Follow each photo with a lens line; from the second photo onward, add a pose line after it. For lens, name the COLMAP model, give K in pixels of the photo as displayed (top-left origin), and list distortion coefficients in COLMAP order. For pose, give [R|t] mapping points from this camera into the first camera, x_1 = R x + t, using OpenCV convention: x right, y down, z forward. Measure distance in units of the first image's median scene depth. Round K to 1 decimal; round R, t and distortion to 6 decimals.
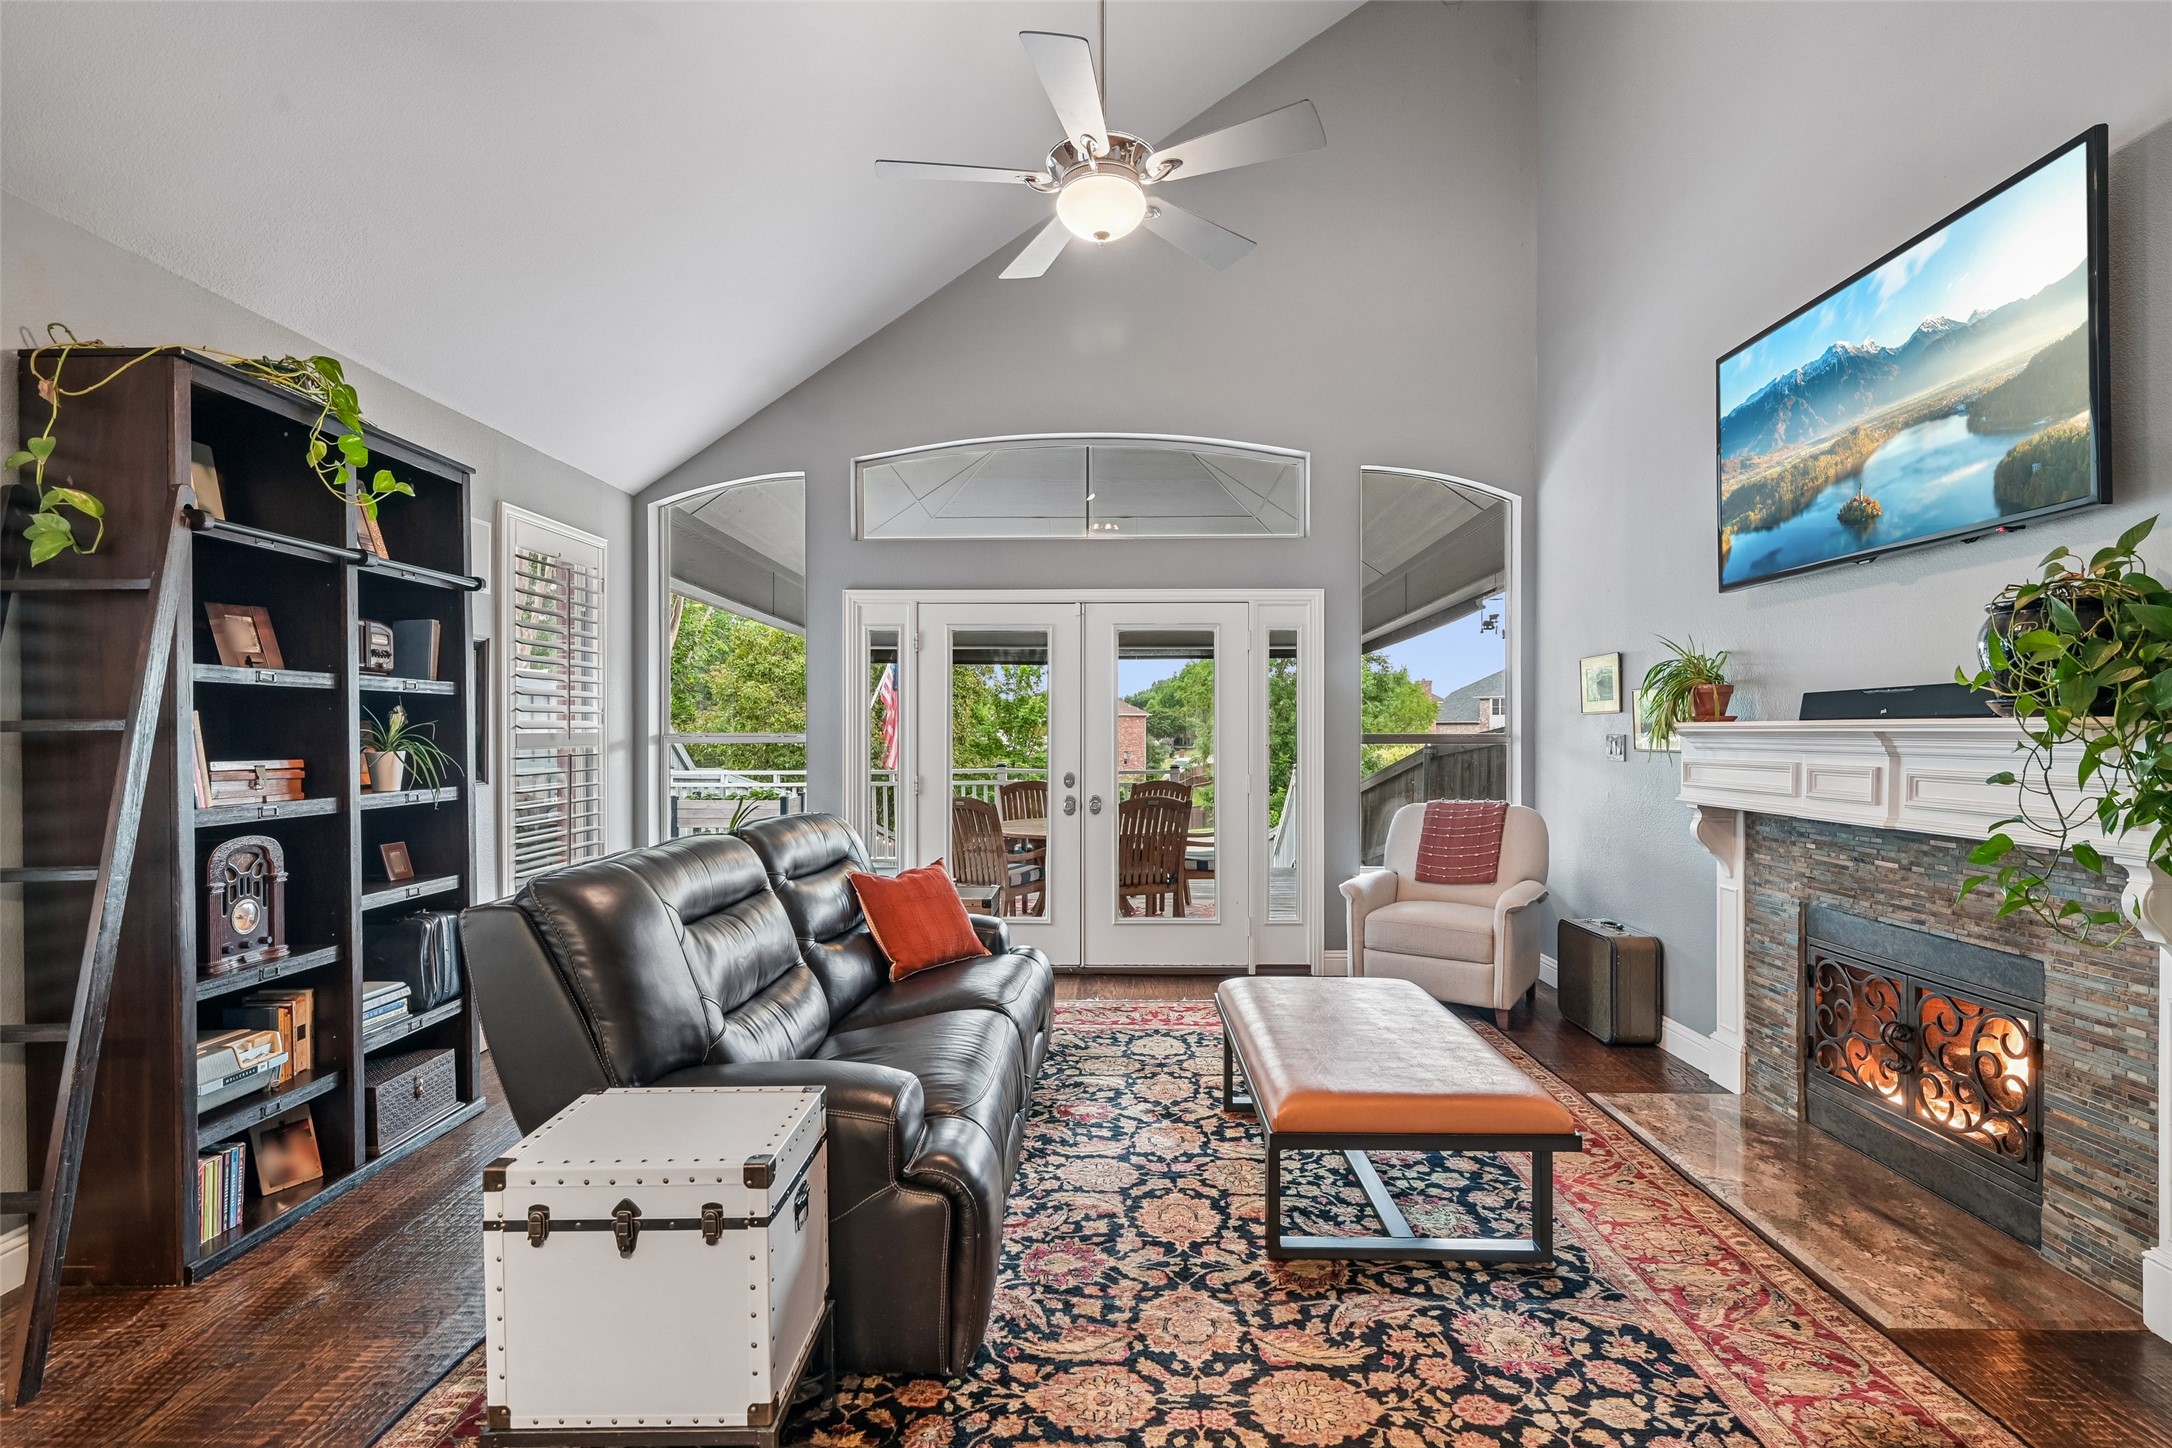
lens RADIAL K [[1053.2, 0, 1081.9], [0, 1053.2, 734.4], [0, 0, 1]] dist [0.004228, -0.001077]
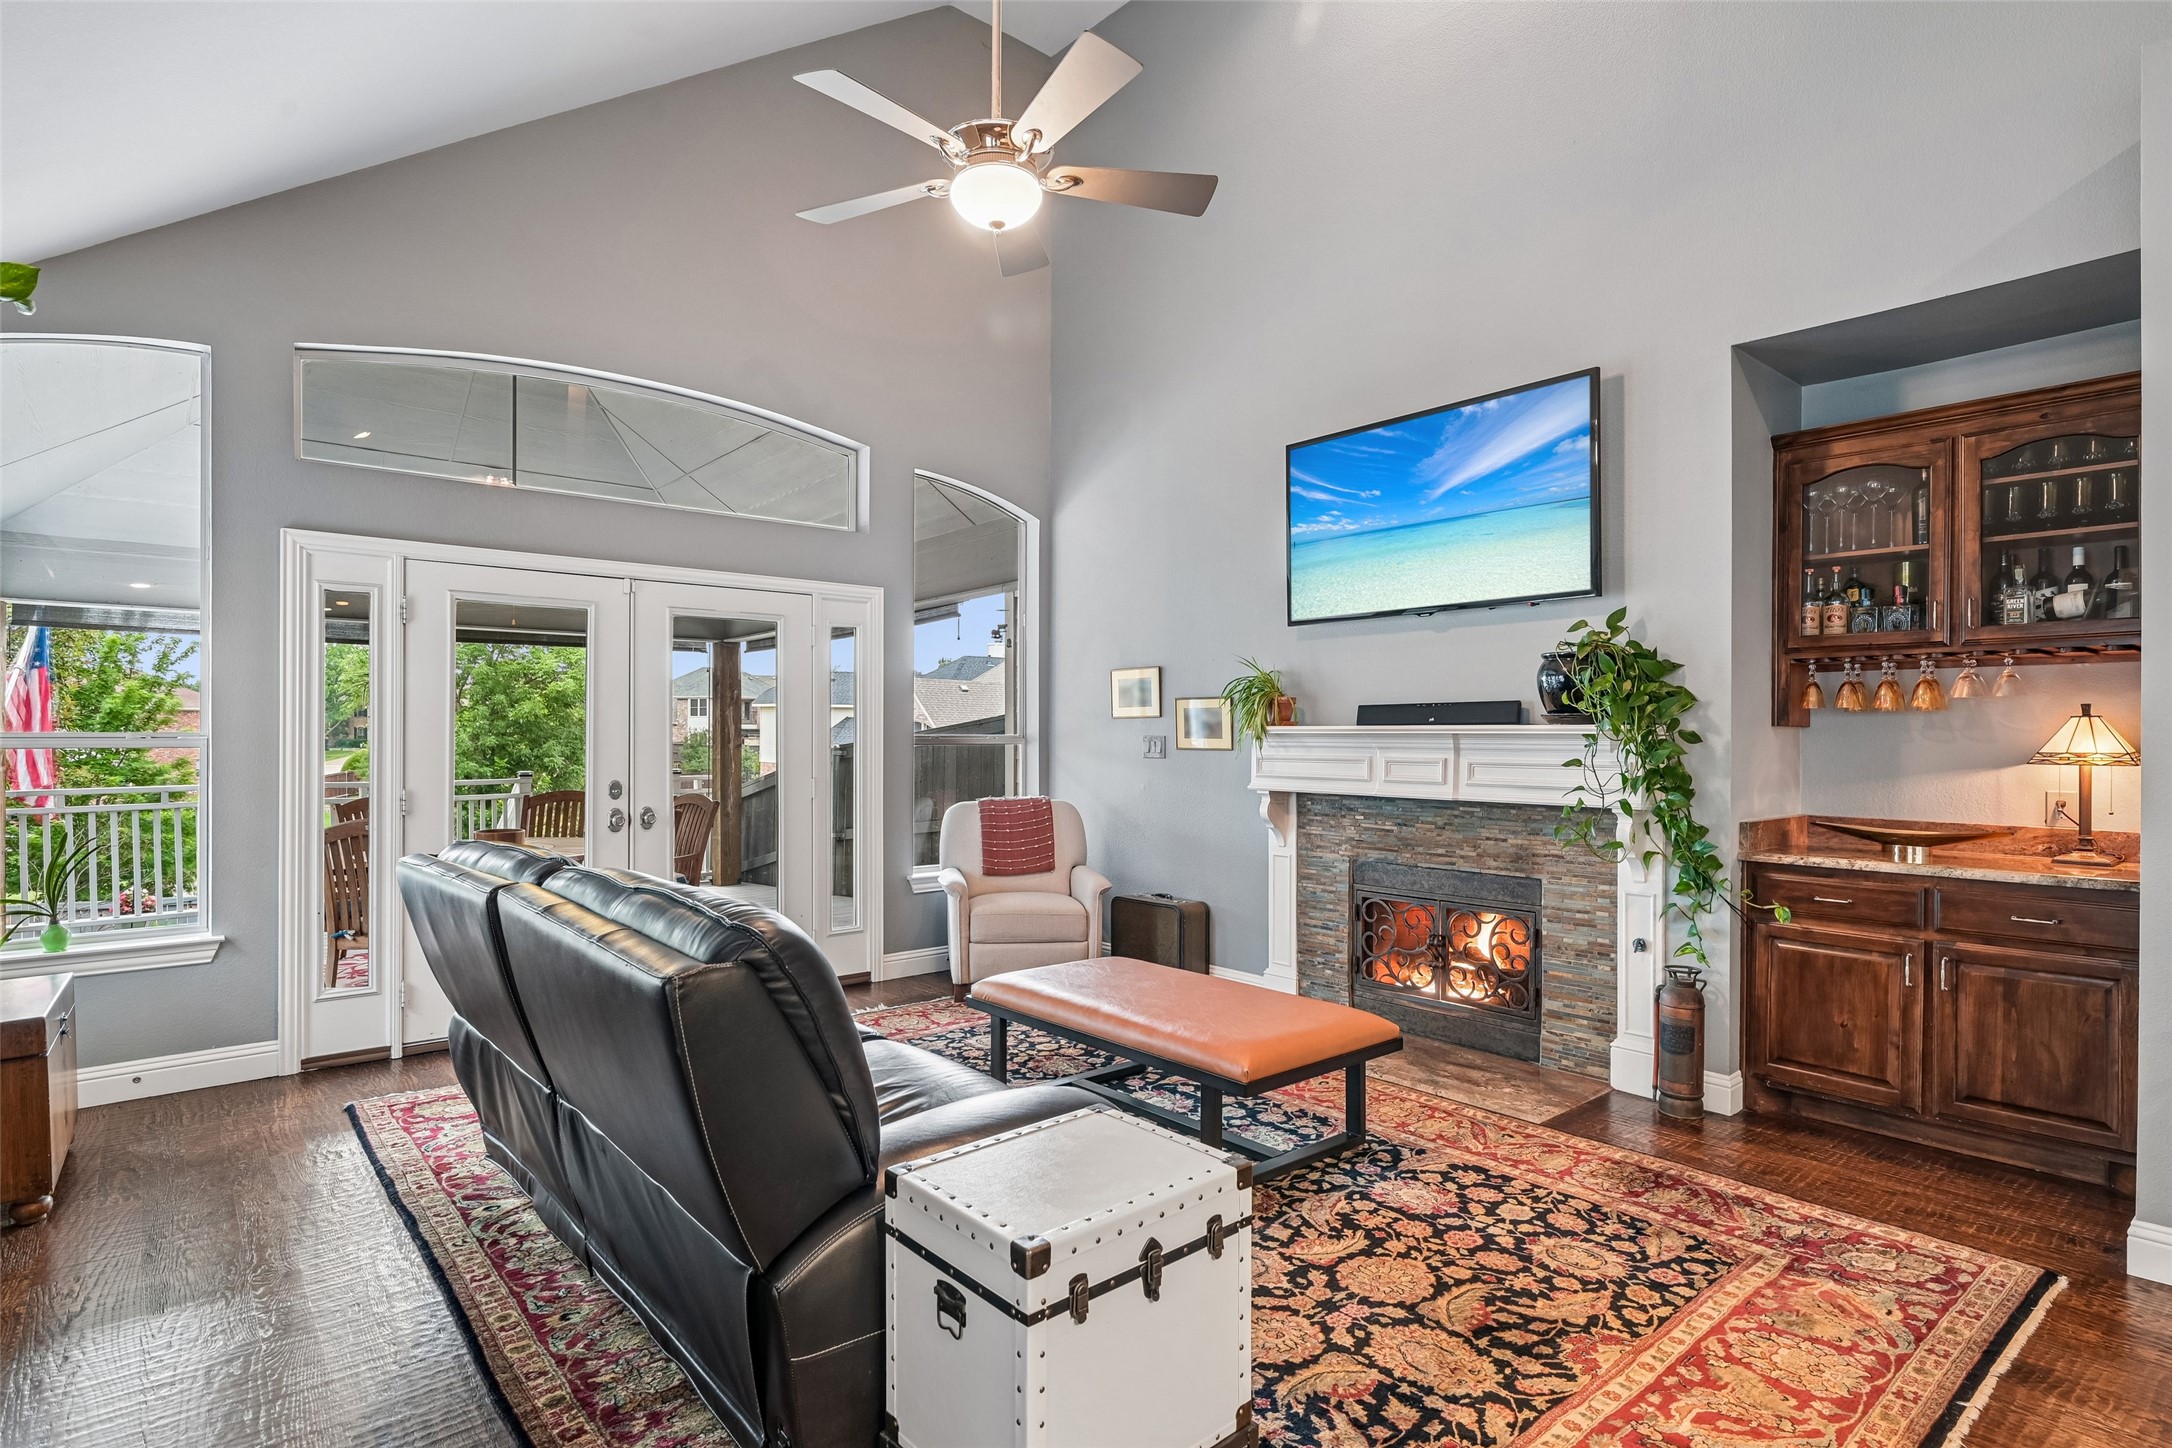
lens RADIAL K [[1126.2, 0, 1084.7], [0, 1126.2, 732.6], [0, 0, 1]] dist [-0.003677, 0.002159]
pose [[0.746540, 0.003390, 0.665331, -0.612487], [-0.001198, 0.999992, -0.003751, 0.002093], [-0.665339, 0.002003, 0.746539, 0.165713]]
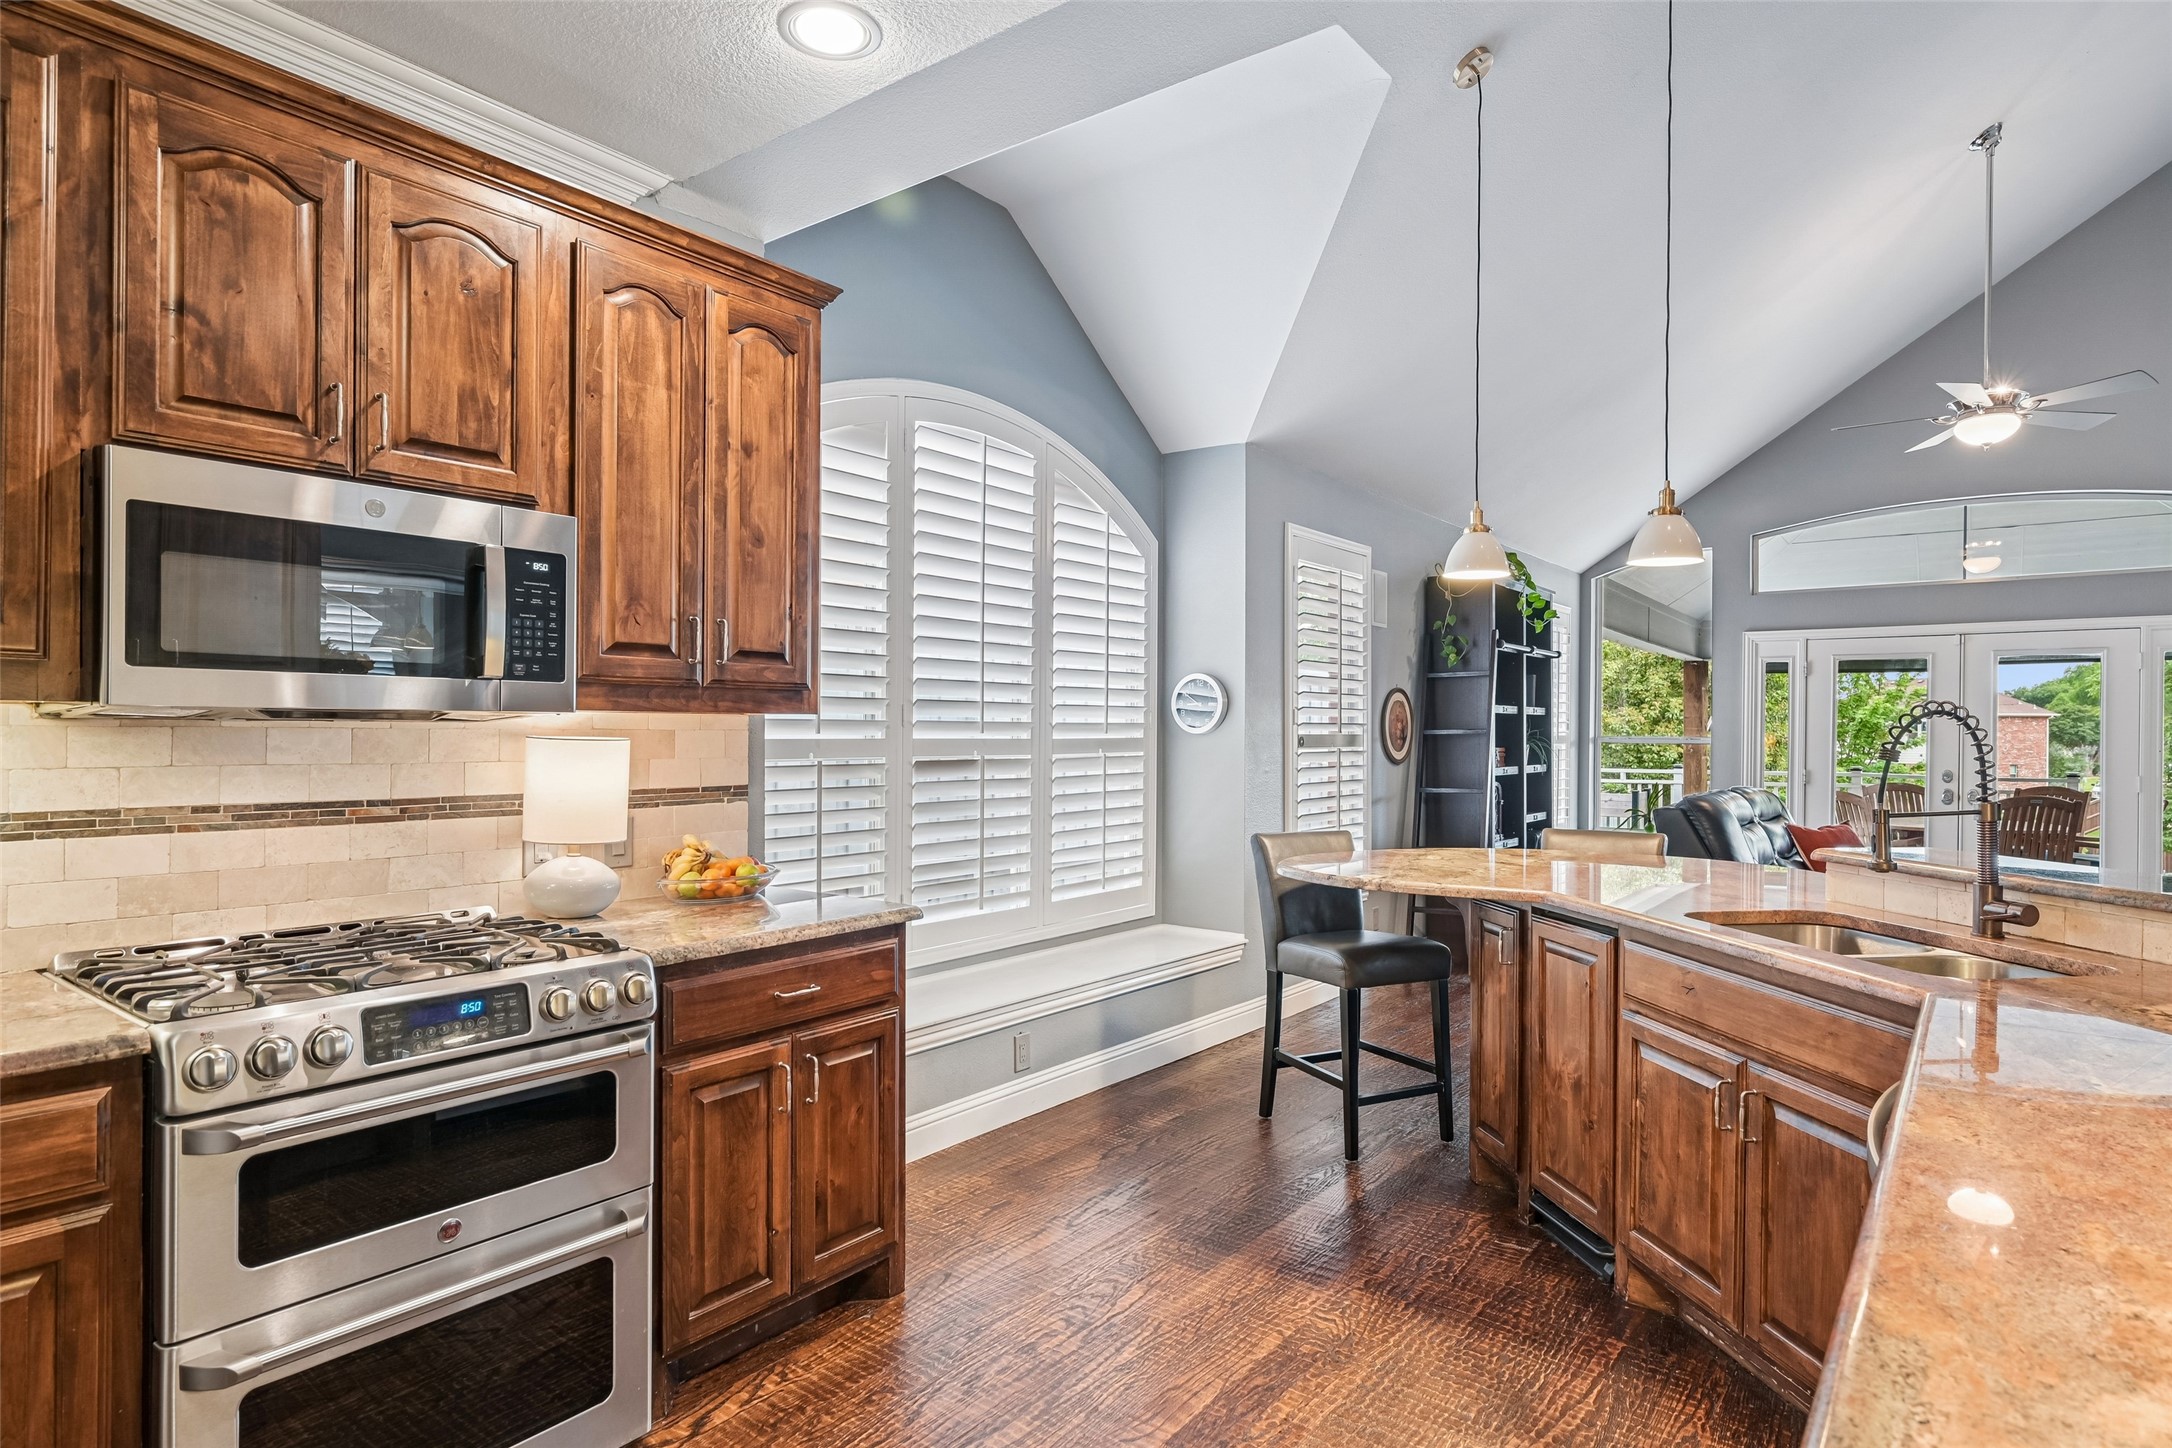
lens RADIAL K [[1161.9, 0, 1097.6], [0, 1161.9, 733.7], [0, 0, 1]] dist [0.000976, -0.000552]
pose [[0.810448, 0.007694, -0.585760, -0.041183], [-0.009281, 0.999957, 0.000293, 0.002630], [0.585737, 0.005199, 0.810485, -1.327119]]
